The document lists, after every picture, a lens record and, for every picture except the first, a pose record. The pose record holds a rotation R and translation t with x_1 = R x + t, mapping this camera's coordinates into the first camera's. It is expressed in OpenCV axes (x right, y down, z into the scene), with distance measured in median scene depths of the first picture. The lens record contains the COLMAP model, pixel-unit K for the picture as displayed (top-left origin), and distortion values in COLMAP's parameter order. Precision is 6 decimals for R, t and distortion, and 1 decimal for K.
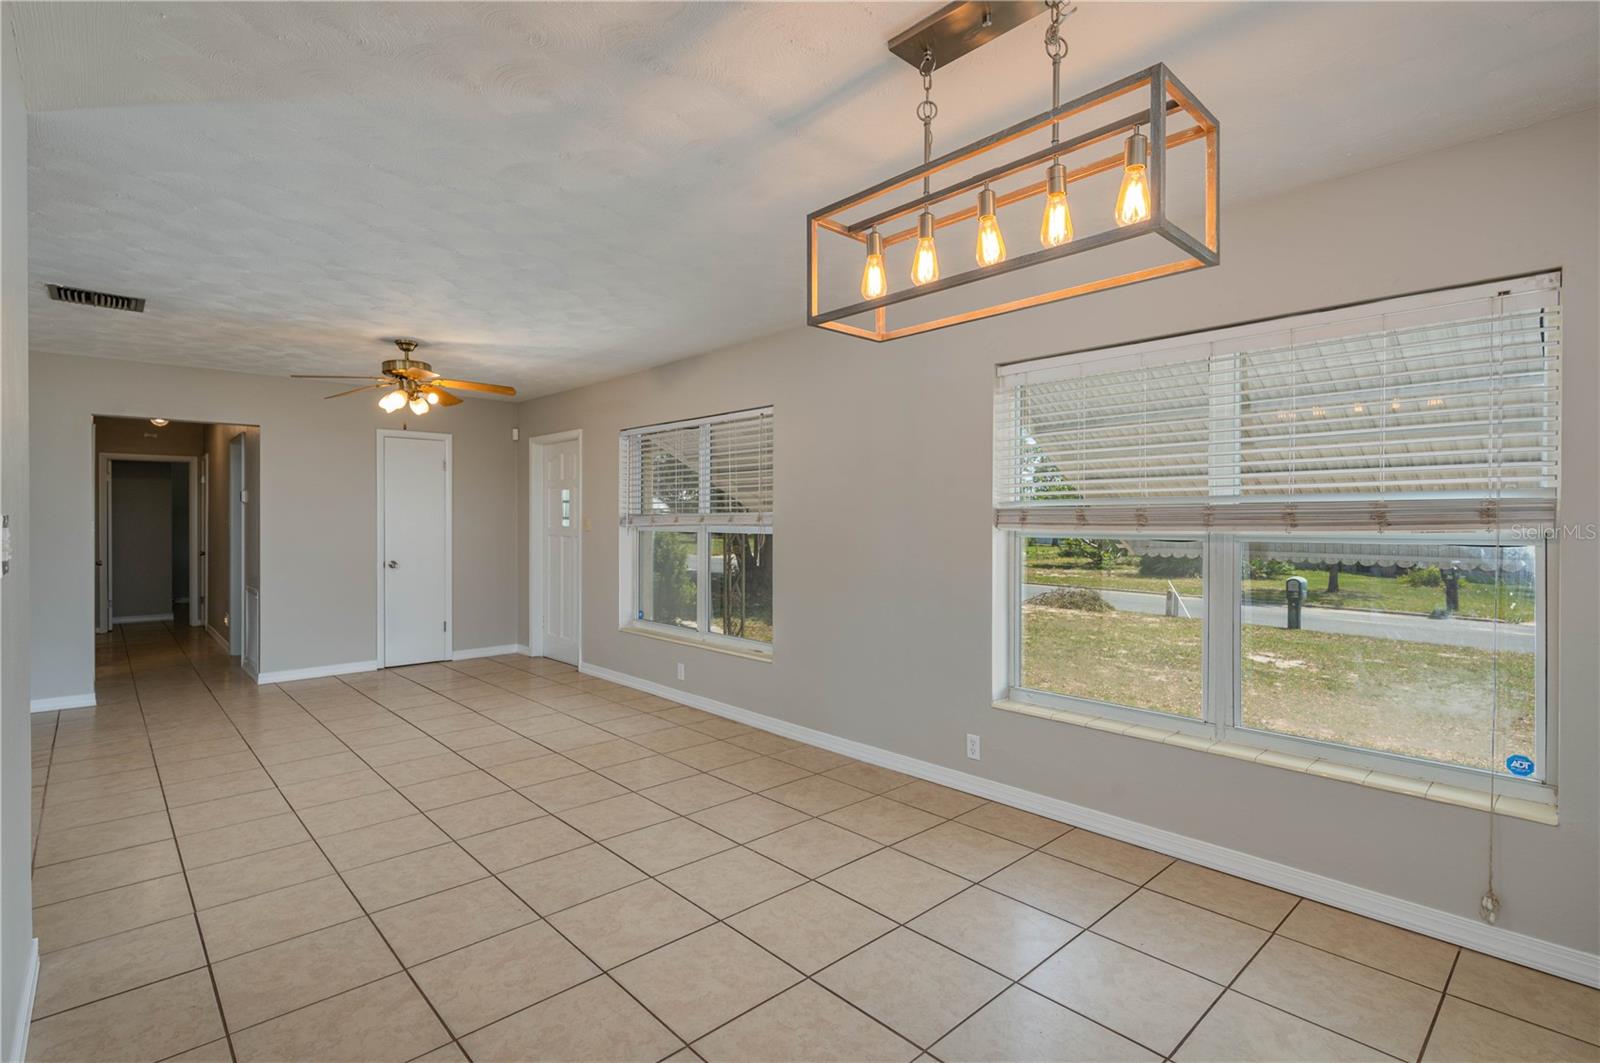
lens RADIAL K [[753.1, 0, 805.0], [0, 753.1, 531.2], [0, 0, 1]] dist [0.000313, -0.000392]
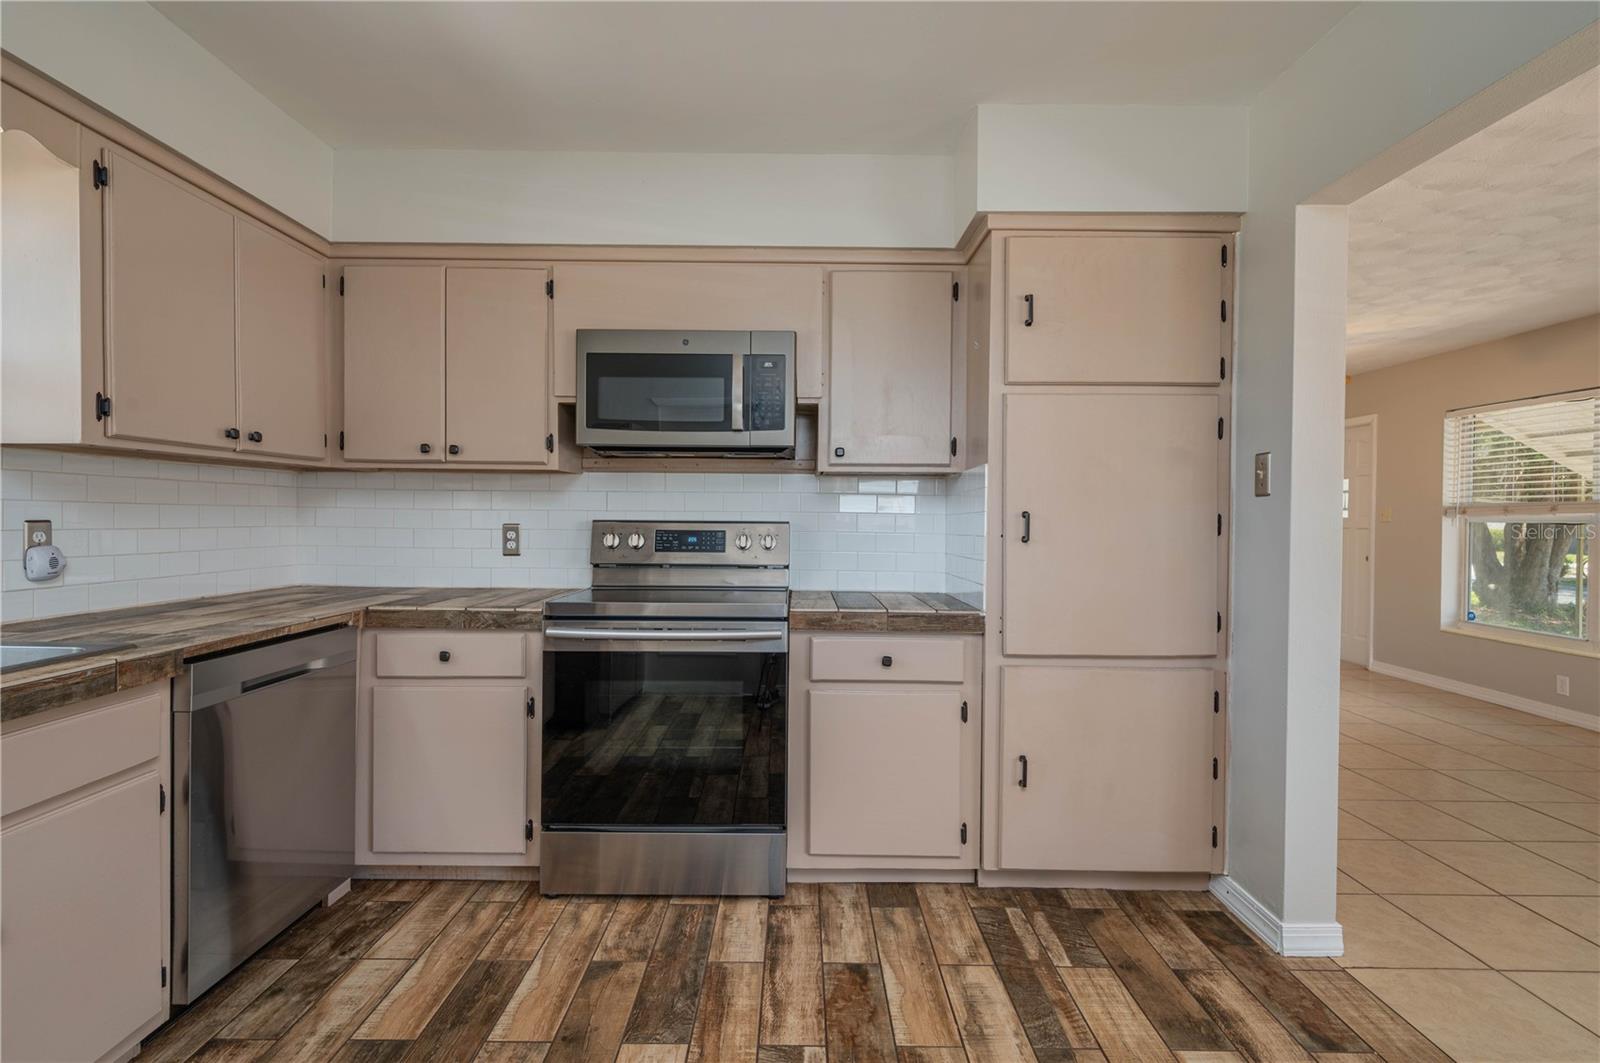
lens RADIAL K [[753.1, 0, 801.7], [0, 753.1, 523.6], [0, 0, 1]] dist [0.000313, -0.000392]
pose [[0.736976, 0.012526, -0.675803, -0.290446], [-0.021679, 0.999752, -0.005111, 0.033811], [0.675571, 0.018417, 0.737065, -0.275128]]
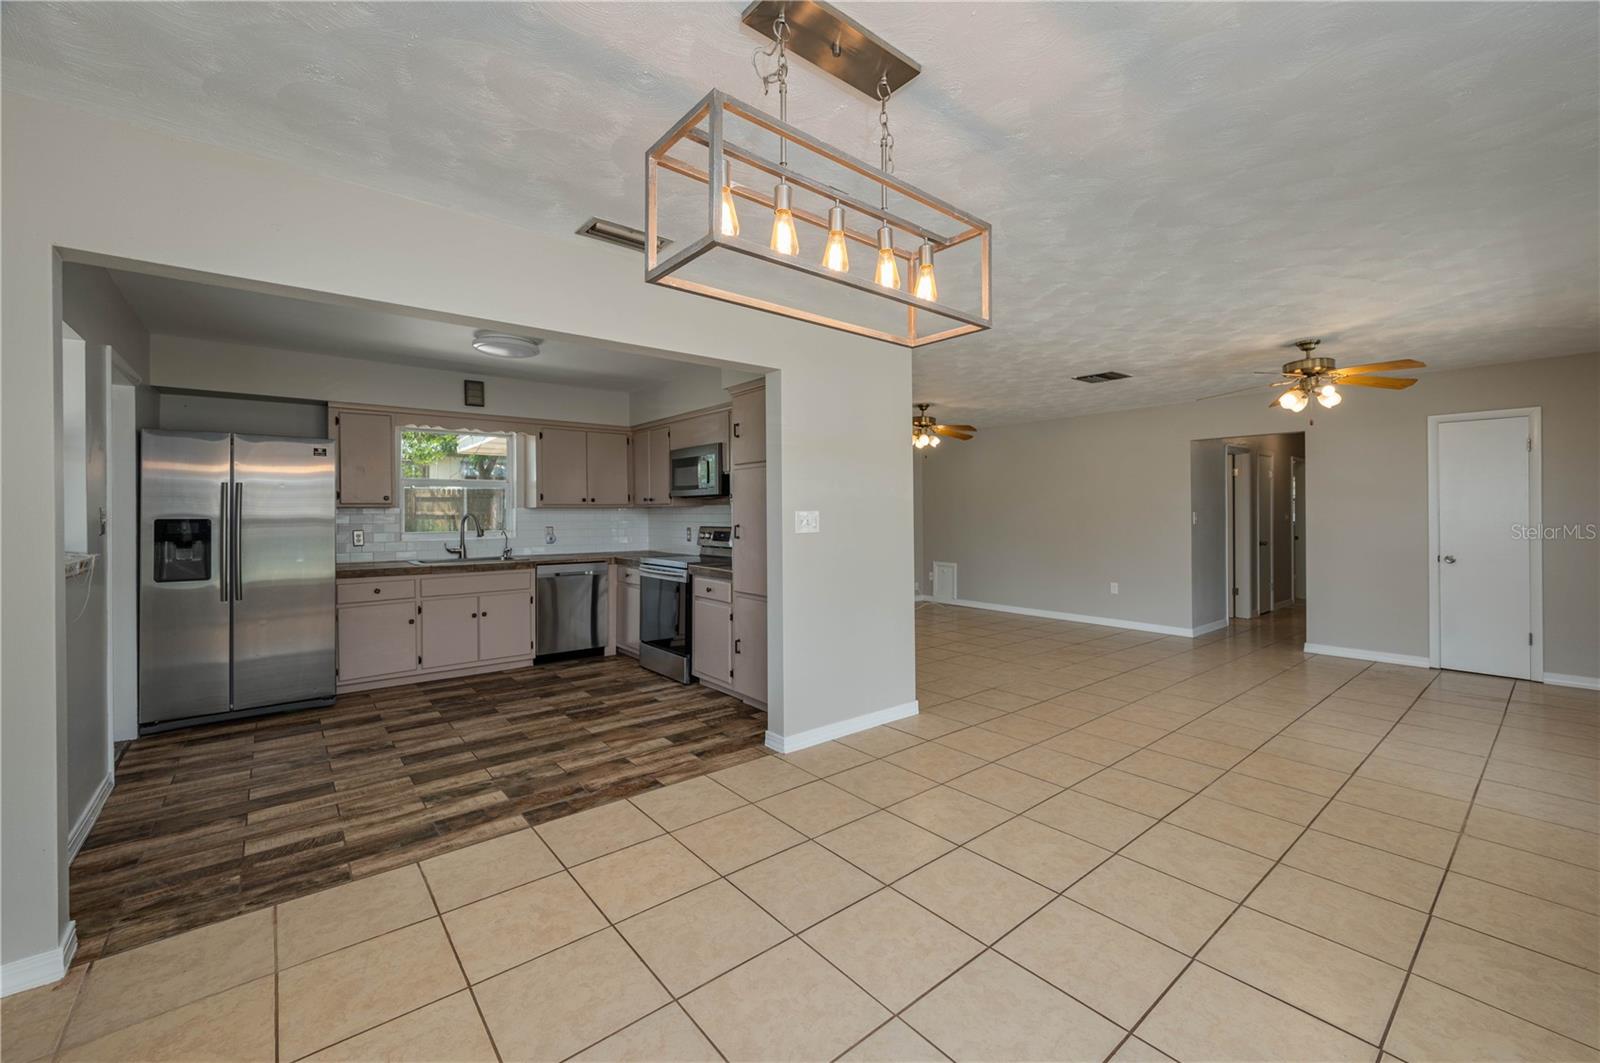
lens RADIAL K [[652.2, 0, 804.7], [0, 652.2, 506.9], [0, 0, 1]] dist [-0.002305, 0.000269]
pose [[-0.056554, -0.007485, -0.998371, 0.479887], [-0.015332, 0.999860, -0.006628, -0.004282], [0.998282, 0.014932, -0.056661, 0.408133]]
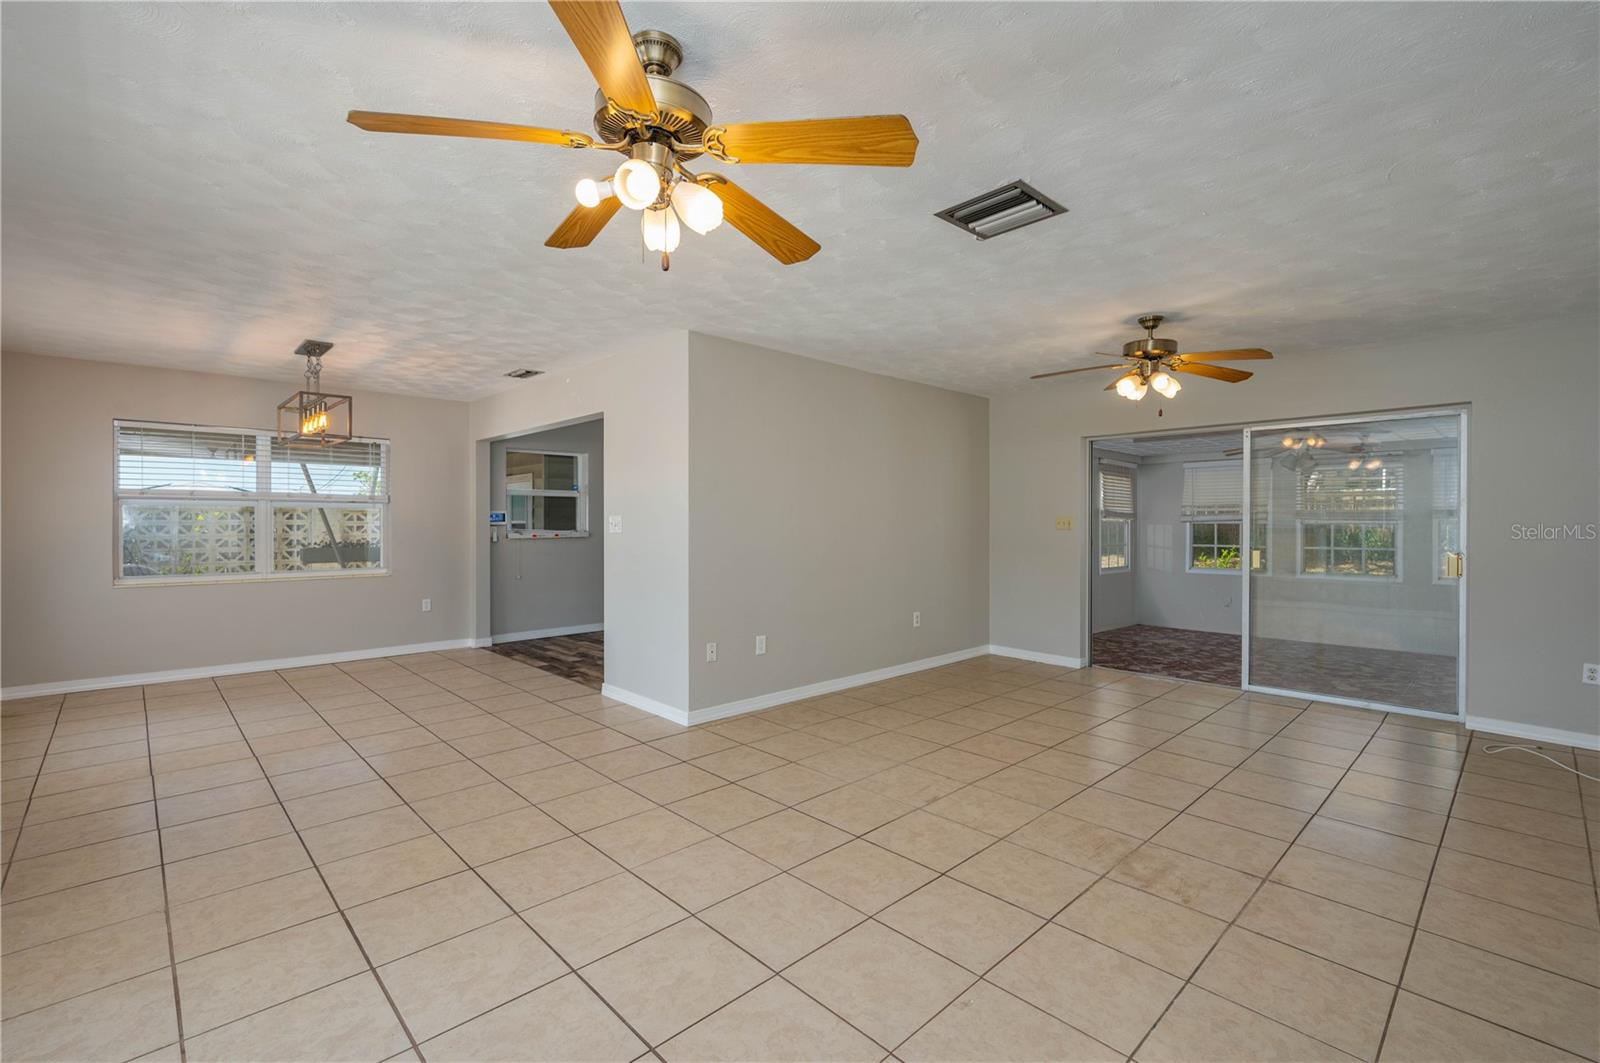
lens RADIAL K [[709.5, 0, 803.4], [0, 709.5, 523.3], [0, 0, 1]] dist [-0.000273, 0.000506]
pose [[-0.999939, -0.003345, -0.010560, -0.700458], [-0.003581, 0.999742, 0.022426, -0.023650], [0.010482, 0.022463, -0.999693, 1.587942]]
